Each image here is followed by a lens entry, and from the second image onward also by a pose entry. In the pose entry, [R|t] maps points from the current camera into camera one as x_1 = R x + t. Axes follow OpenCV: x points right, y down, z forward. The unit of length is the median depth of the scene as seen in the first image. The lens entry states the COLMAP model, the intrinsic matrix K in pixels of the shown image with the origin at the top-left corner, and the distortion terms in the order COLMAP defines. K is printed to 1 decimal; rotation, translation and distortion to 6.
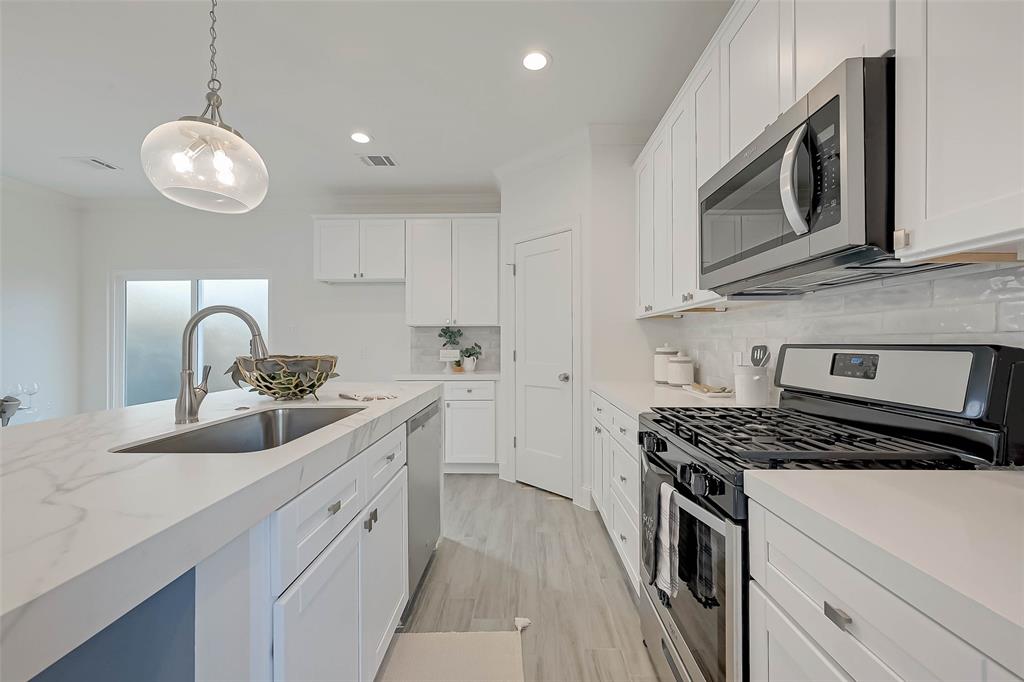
lens RADIAL K [[408.5, 0, 513.0], [0, 408.5, 340.5], [0, 0, 1]] dist [-0.000307, 0.000075]
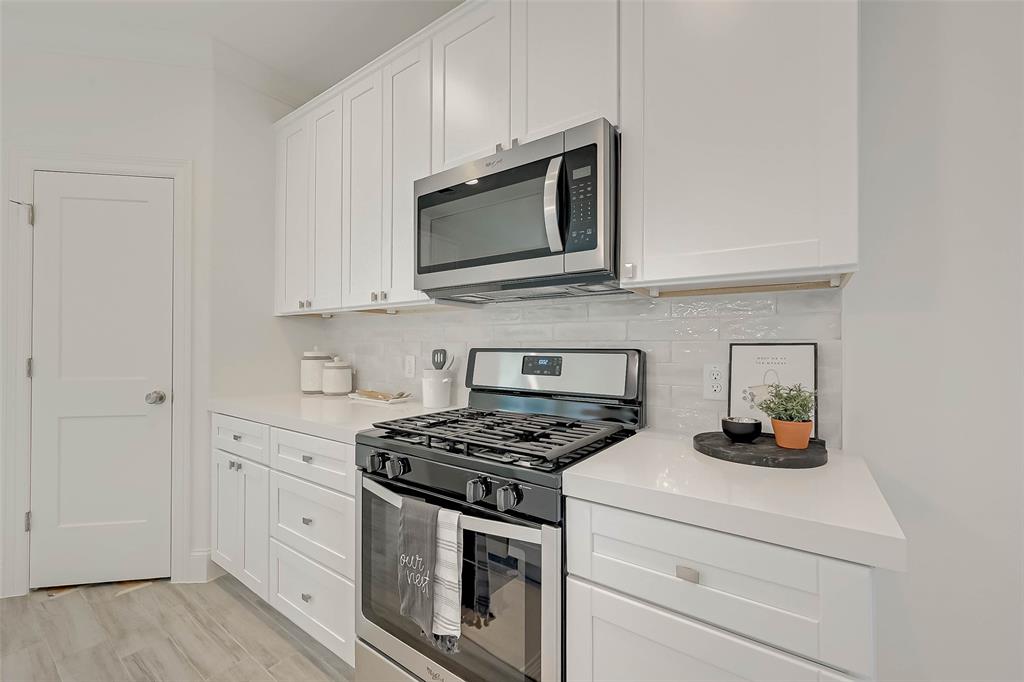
lens RADIAL K [[419.5, 0, 508.5], [0, 419.5, 342.3], [0, 0, 1]] dist [-0.000645, 0.000051]
pose [[0.567766, 0.012982, 0.823088, -0.197748], [-0.010338, 0.999909, -0.008640, 0.002036], [-0.823125, -0.003604, 0.567849, 0.266028]]
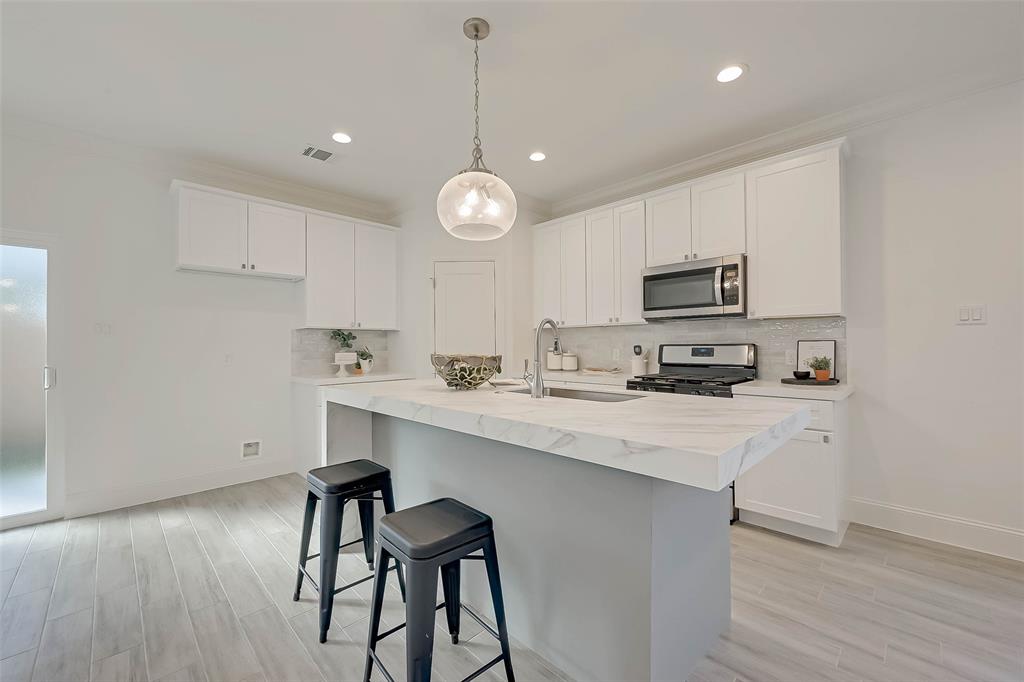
lens RADIAL K [[408.5, 0, 513.0], [0, 408.5, 340.5], [0, 0, 1]] dist [-0.000307, 0.000075]
pose [[0.696949, 0.005690, 0.717098, -1.398458], [0.001167, 0.999958, -0.009070, 0.006376], [-0.717120, 0.007158, 0.696913, 0.031153]]
